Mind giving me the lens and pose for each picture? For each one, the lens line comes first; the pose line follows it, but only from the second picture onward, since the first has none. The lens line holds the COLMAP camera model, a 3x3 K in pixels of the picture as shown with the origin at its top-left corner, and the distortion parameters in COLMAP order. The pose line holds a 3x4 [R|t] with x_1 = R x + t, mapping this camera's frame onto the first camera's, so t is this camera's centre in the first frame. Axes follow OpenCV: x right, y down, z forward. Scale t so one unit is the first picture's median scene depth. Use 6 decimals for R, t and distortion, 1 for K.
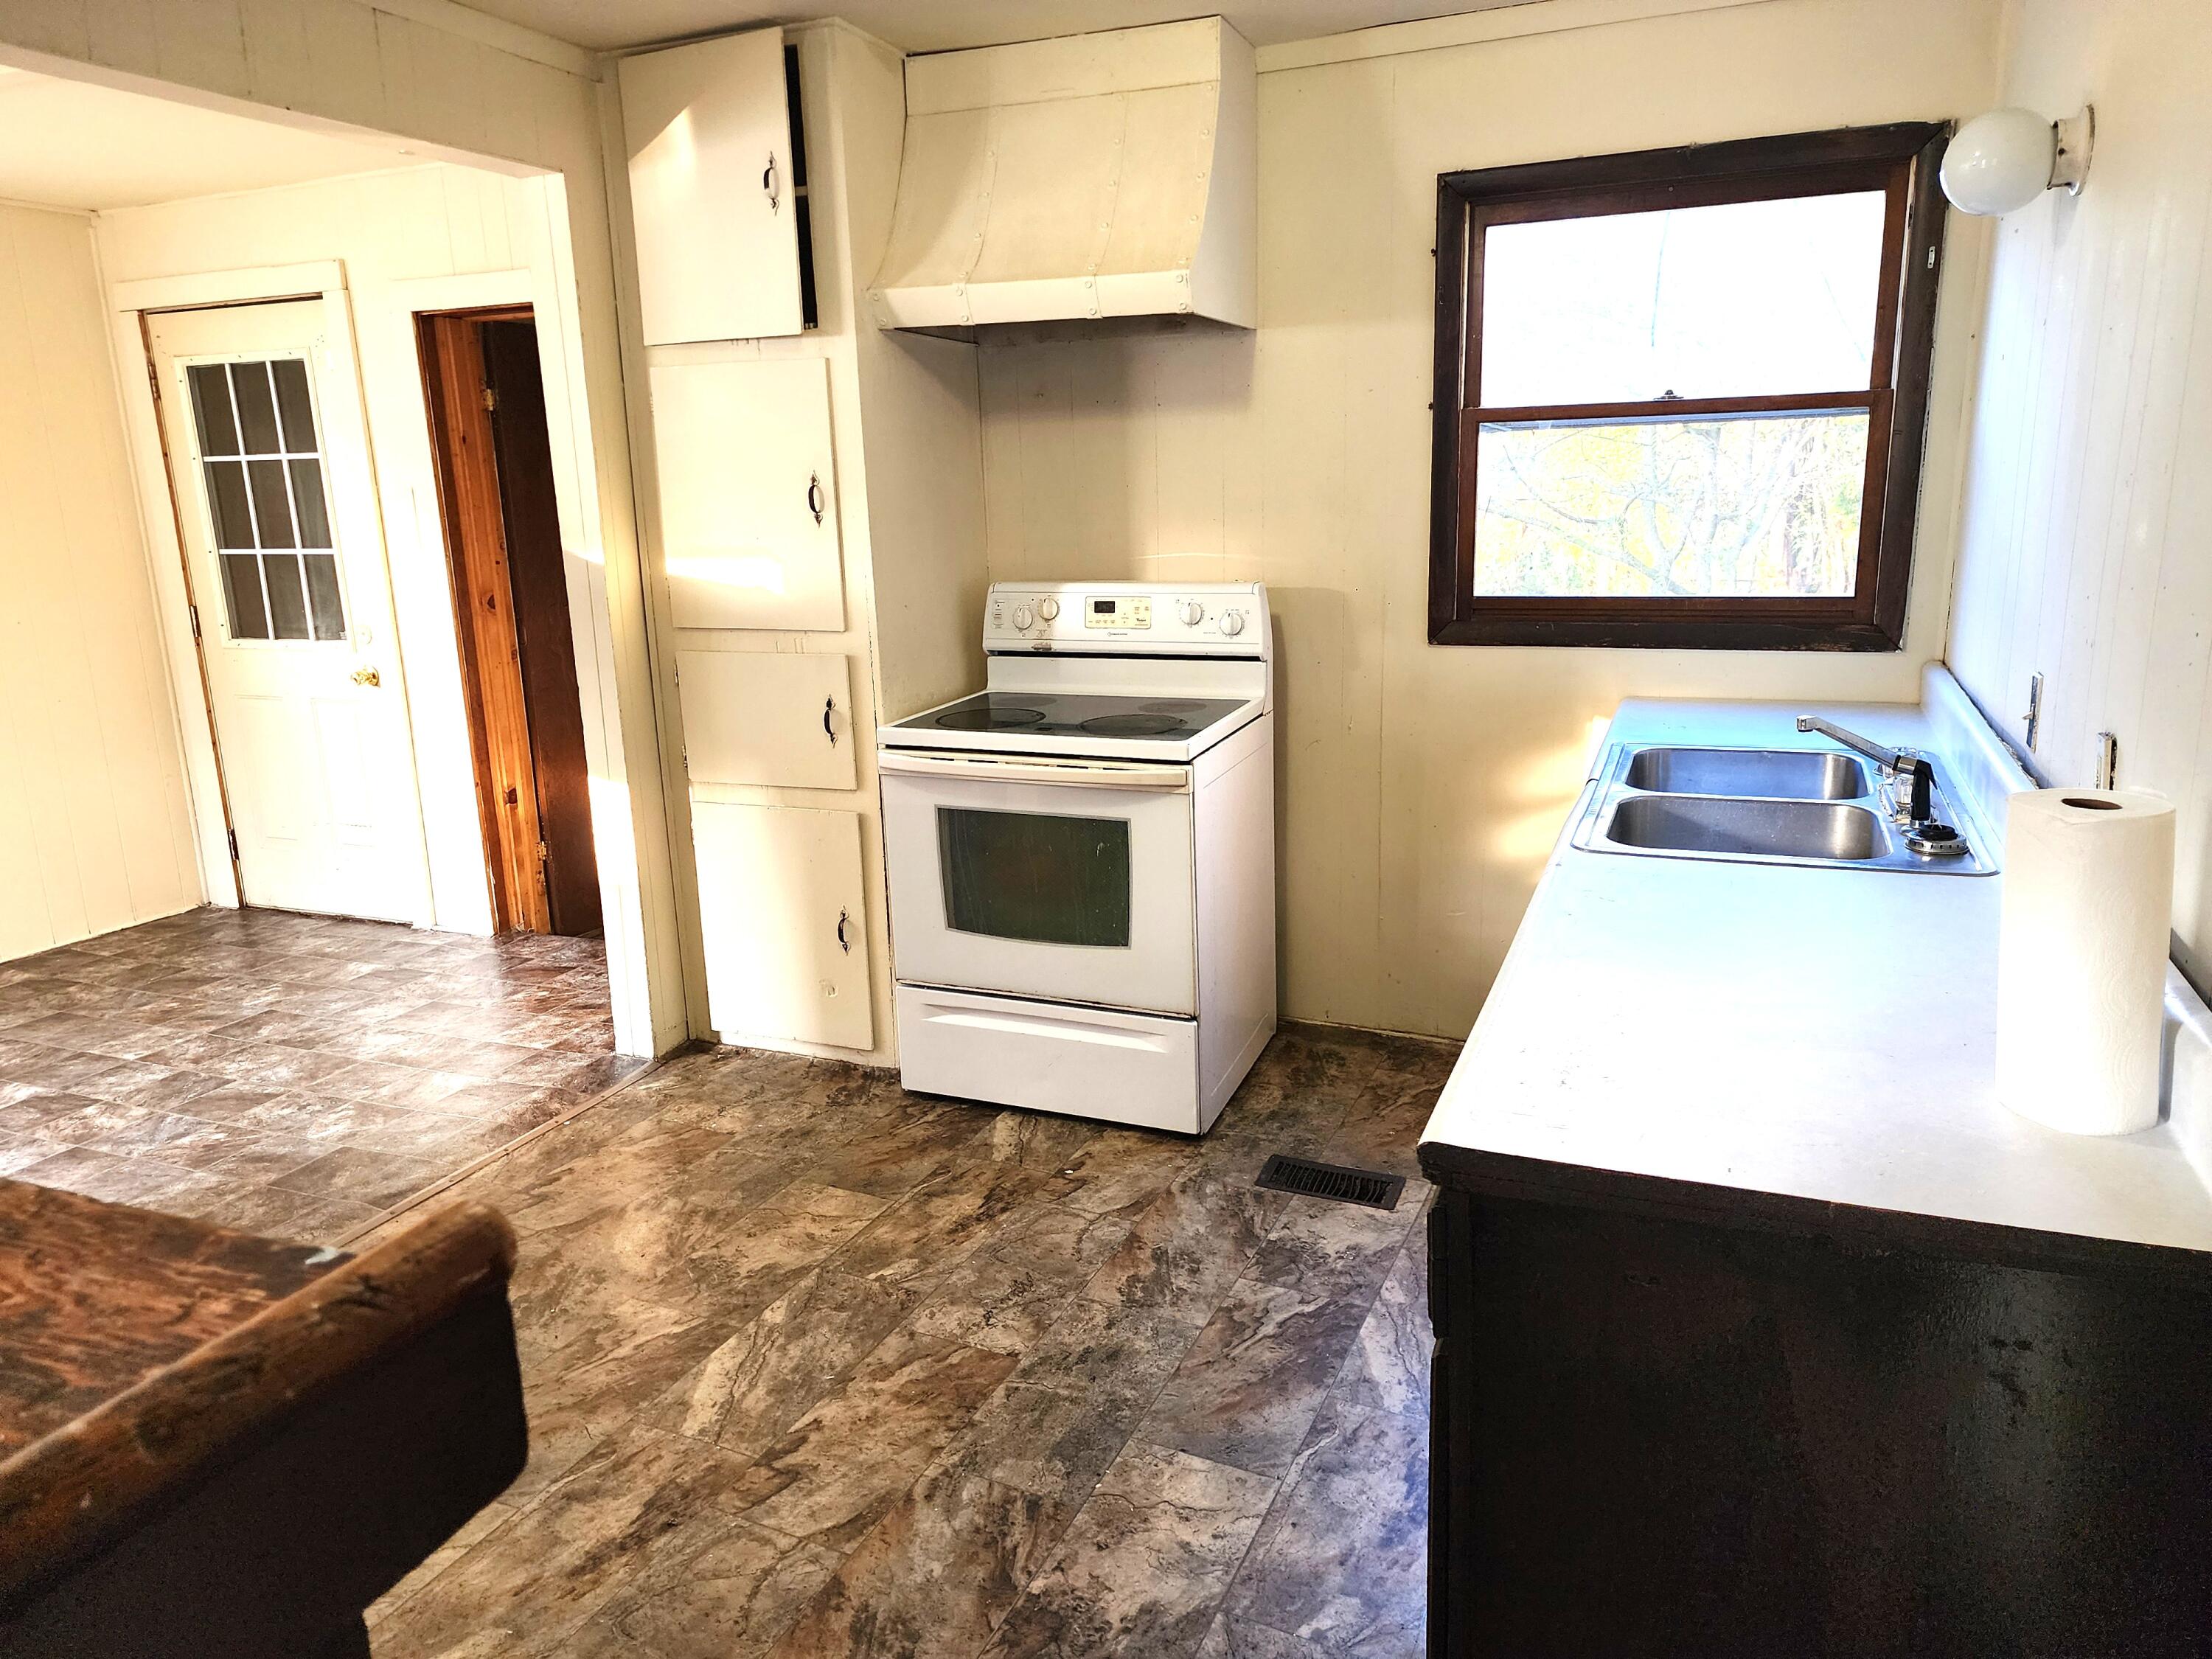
lens RADIAL K [[1470.1, 0, 1110.3], [0, 1470.1, 799.2], [0, 0, 1]] dist [0.067276, -0.056501]
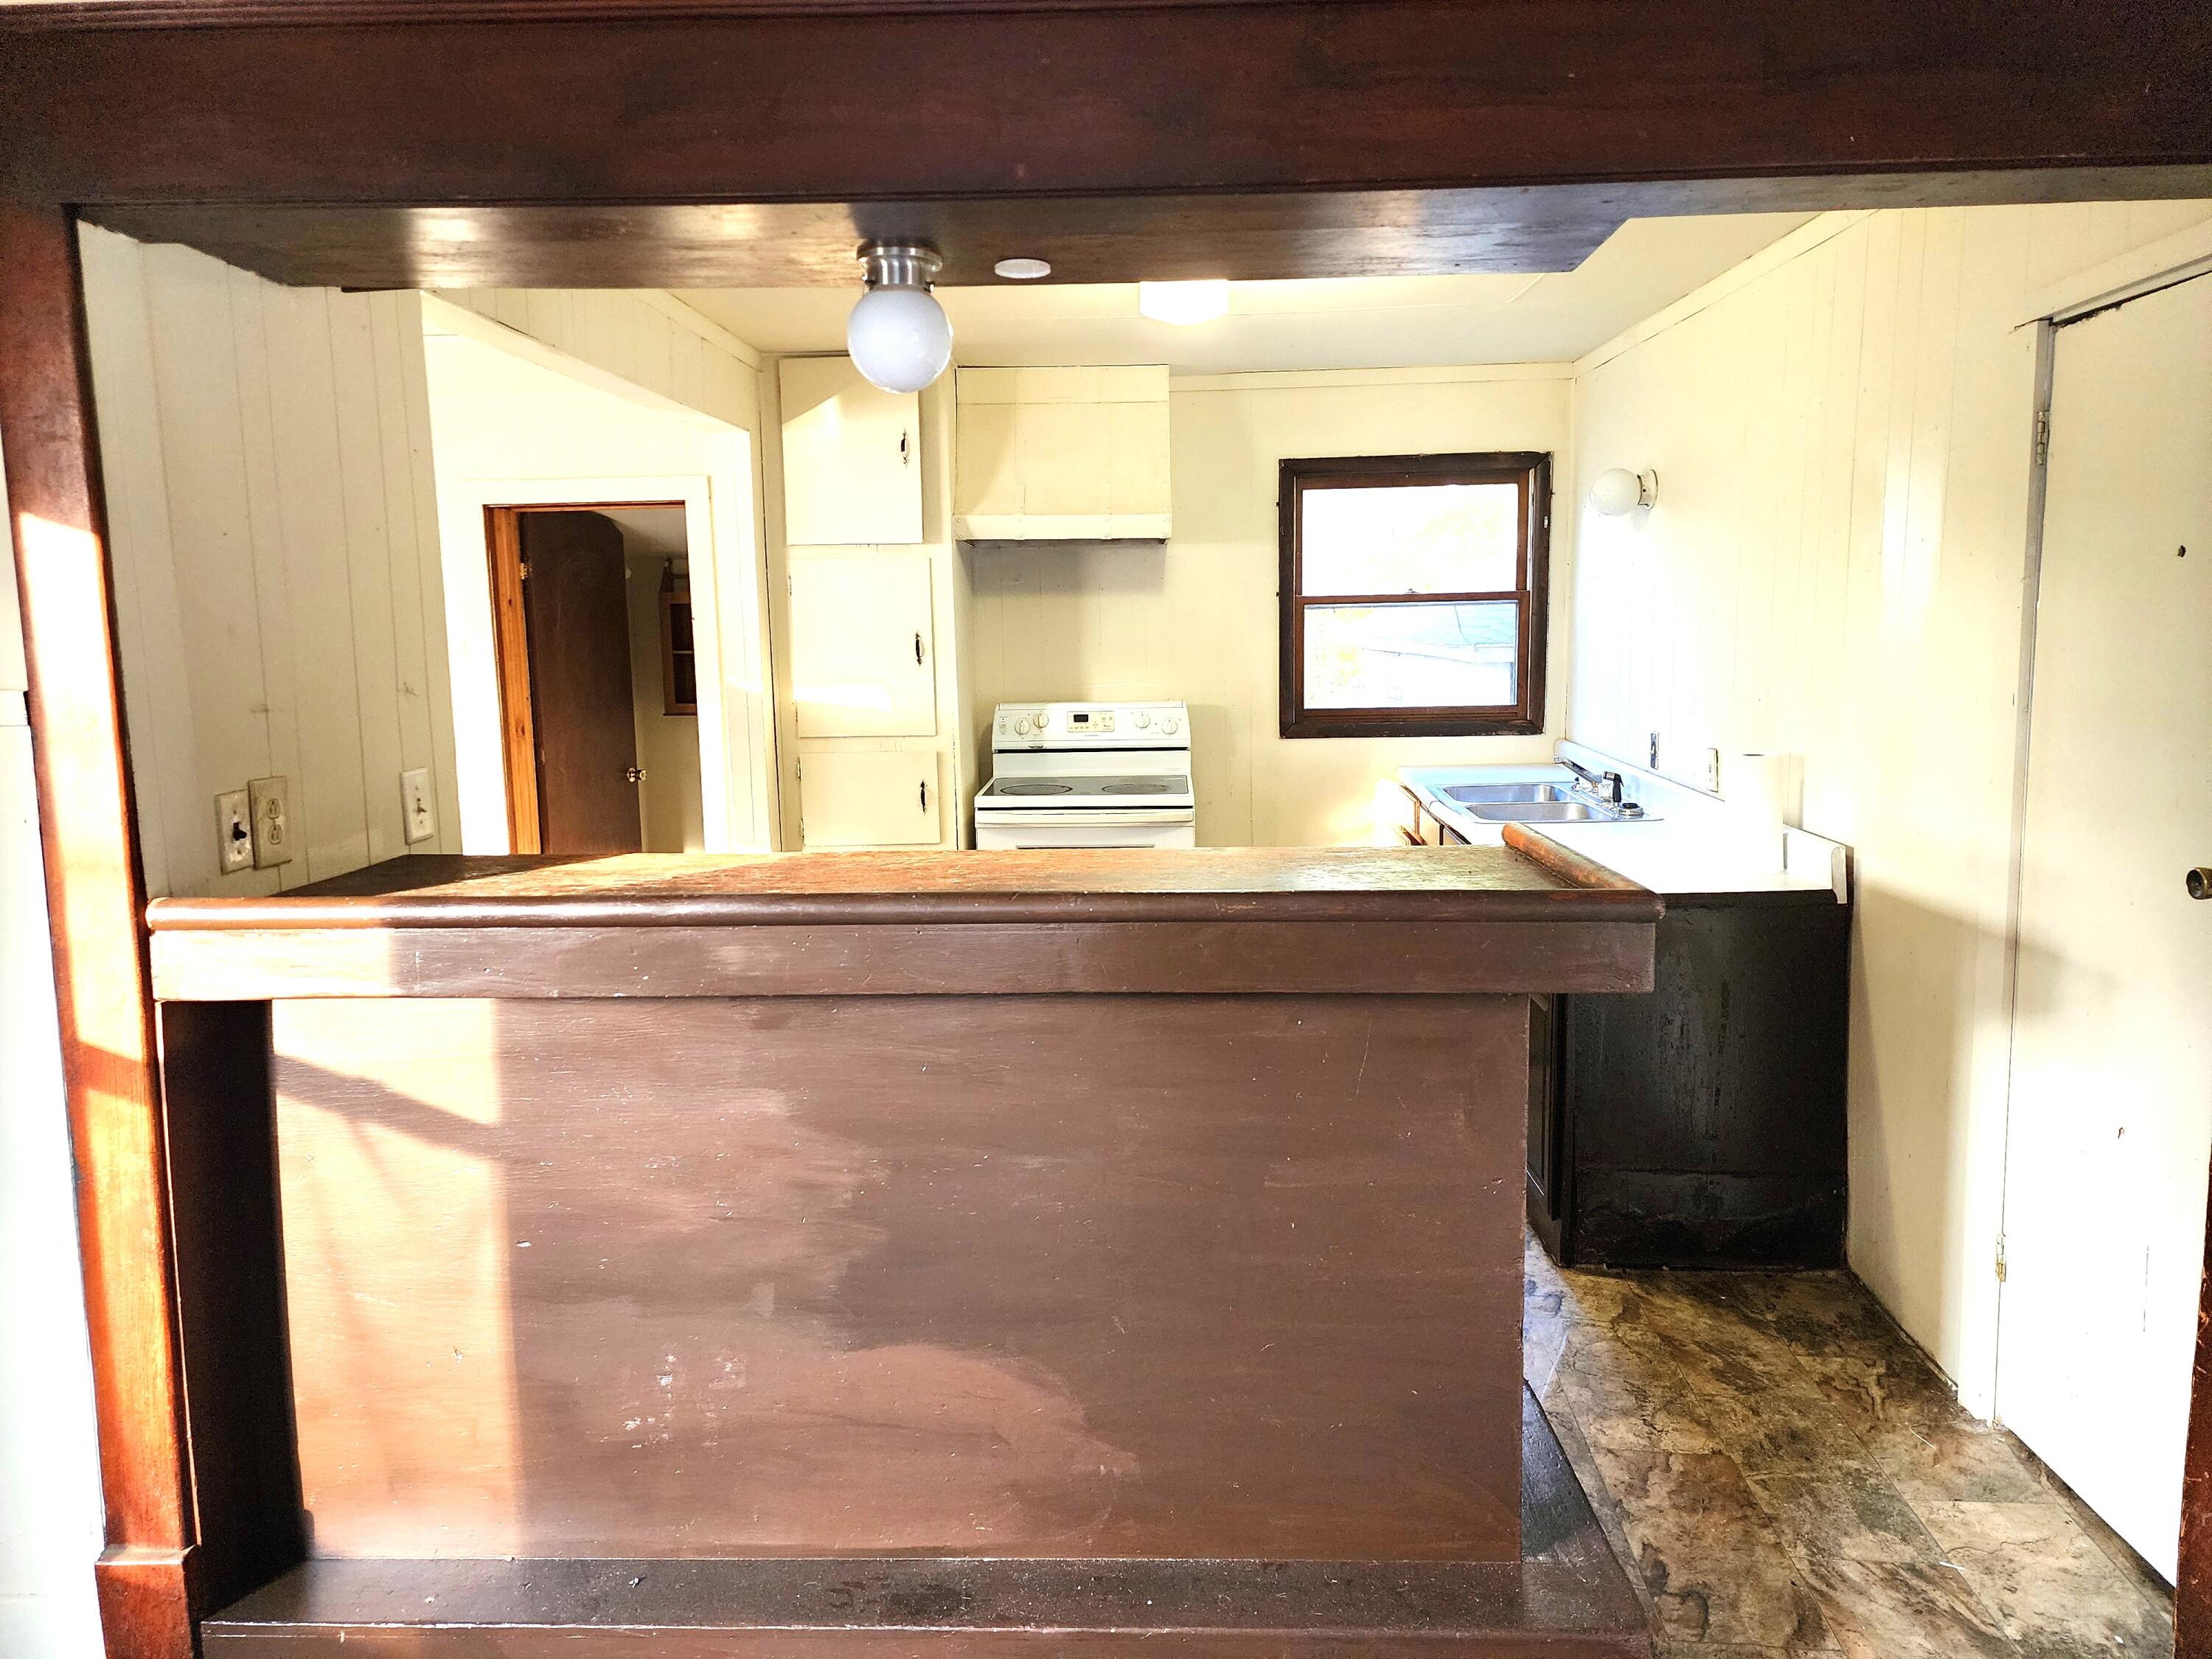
lens RADIAL K [[1470.1, 0, 1103.8], [0, 1470.1, 797.0], [0, 0, 1]] dist [0.067276, -0.056501]
pose [[0.939802, -0.031926, 0.340225, -0.537521], [0.066843, 0.993568, -0.091405, 0.095812], [-0.335119, 0.108644, 0.935891, -0.443185]]
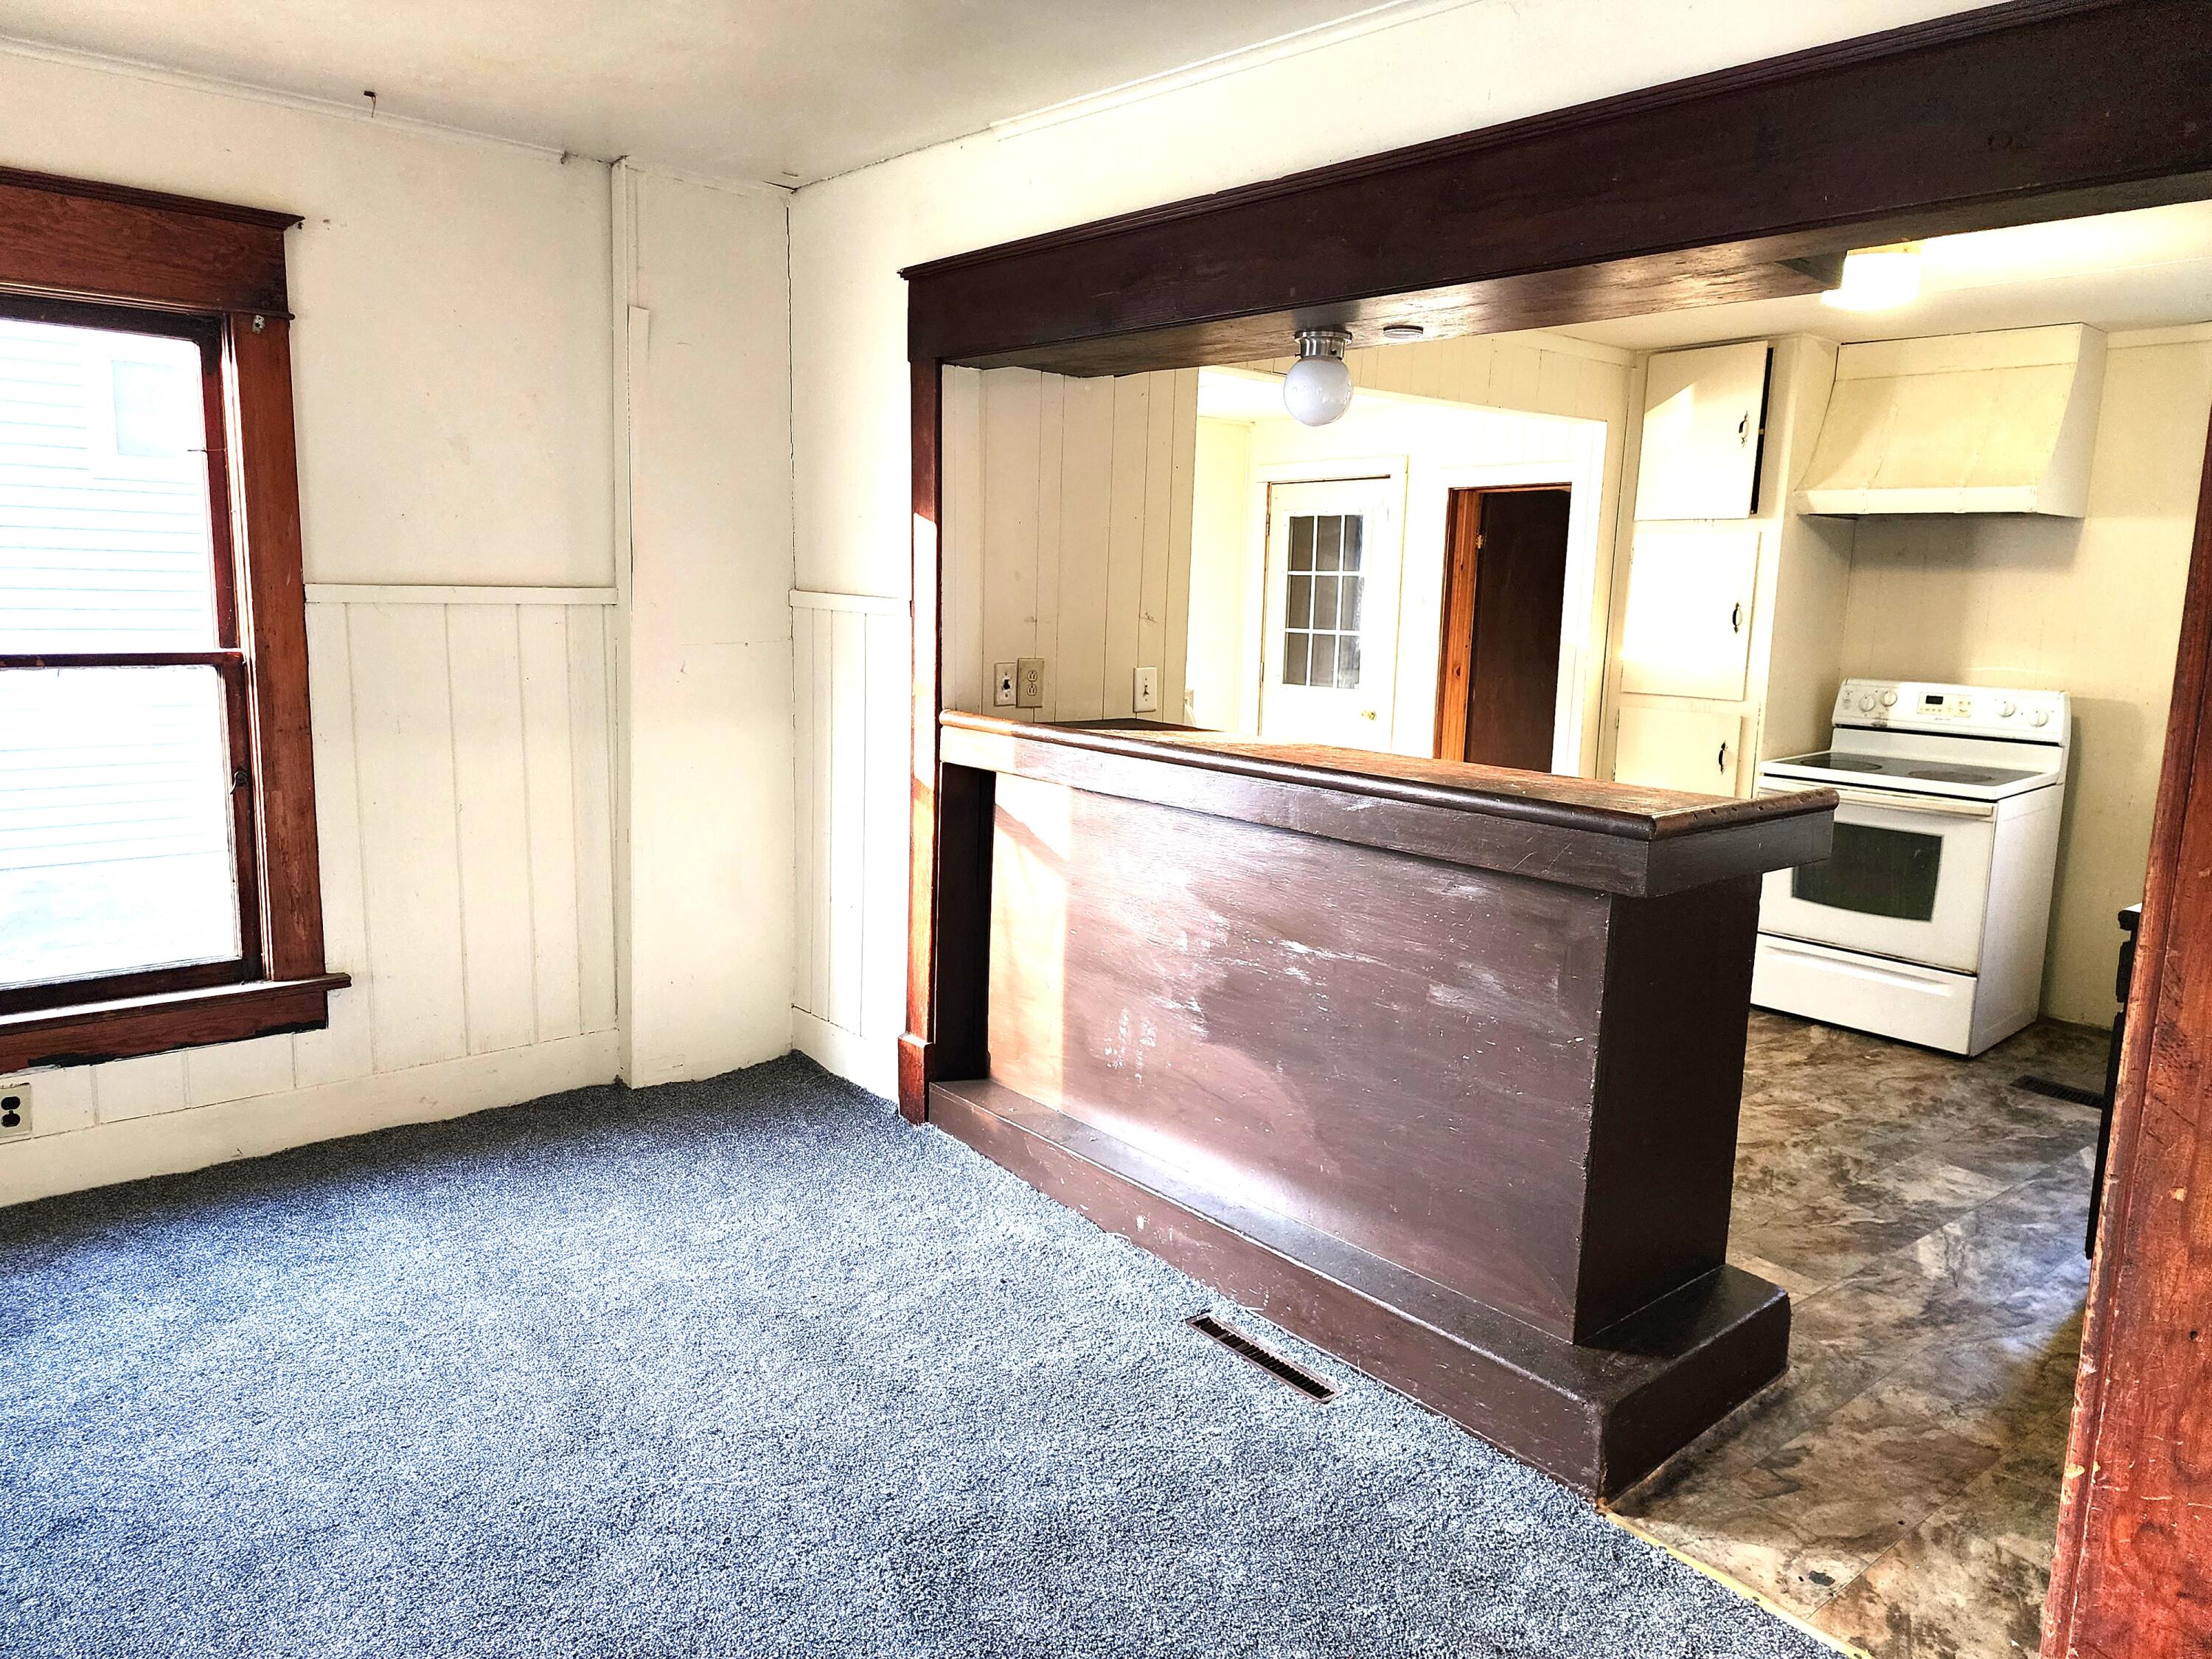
lens RADIAL K [[1470.1, 0, 1097.6], [0, 1470.1, 812.2], [0, 0, 1]] dist [0.067276, -0.056501]
pose [[0.888538, 0.118228, -0.443309, -0.076835], [-0.144714, 0.989125, -0.026263, 0.147458], [0.435383, 0.087489, 0.895984, -0.722709]]
